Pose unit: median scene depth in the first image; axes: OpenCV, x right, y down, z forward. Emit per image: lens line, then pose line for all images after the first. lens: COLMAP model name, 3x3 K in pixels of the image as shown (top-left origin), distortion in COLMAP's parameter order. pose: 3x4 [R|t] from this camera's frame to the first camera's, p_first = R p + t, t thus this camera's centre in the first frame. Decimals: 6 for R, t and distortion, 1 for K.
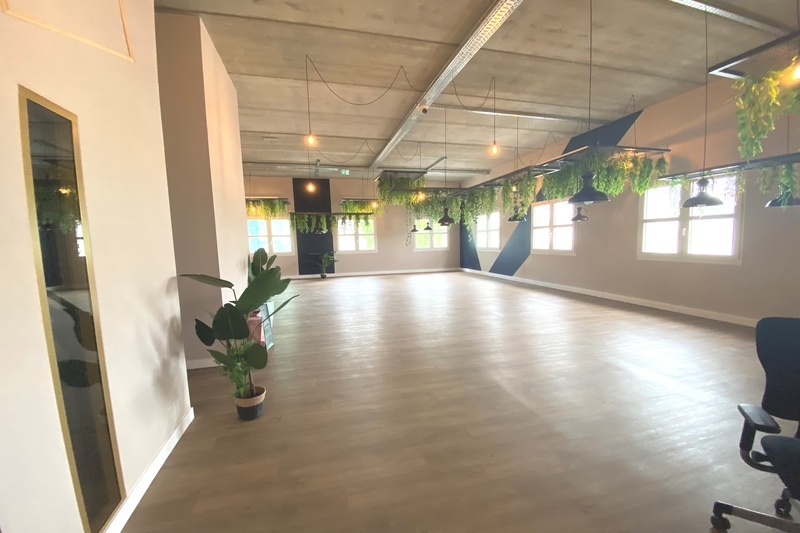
lens RADIAL K [[322.3, 0, 398.8], [0, 322.3, 279.0], [0, 0, 1]] dist [0.016551, -0.019192]
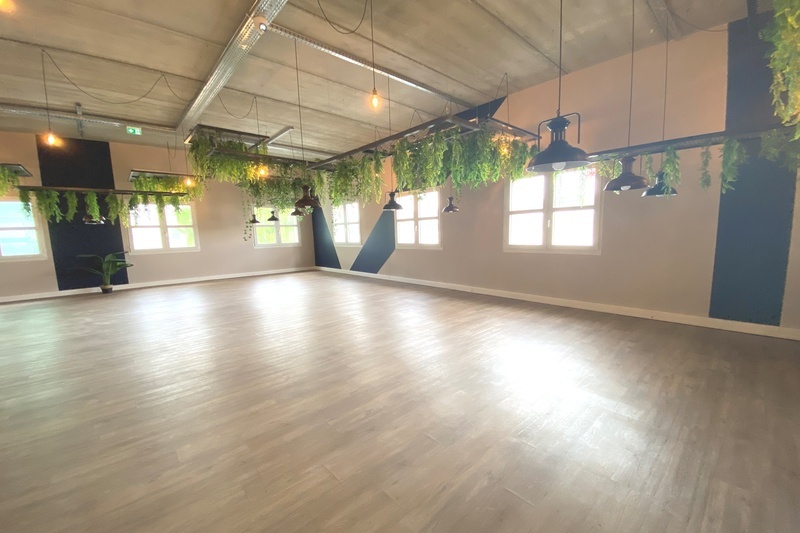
lens RADIAL K [[322.3, 0, 398.8], [0, 322.3, 279.0], [0, 0, 1]] dist [0.016551, -0.019192]
pose [[0.891131, -0.063959, 0.449215, 0.000833], [0.058120, 0.997950, 0.026792, -0.017199], [-0.450008, 0.002233, 0.893022, 0.192370]]
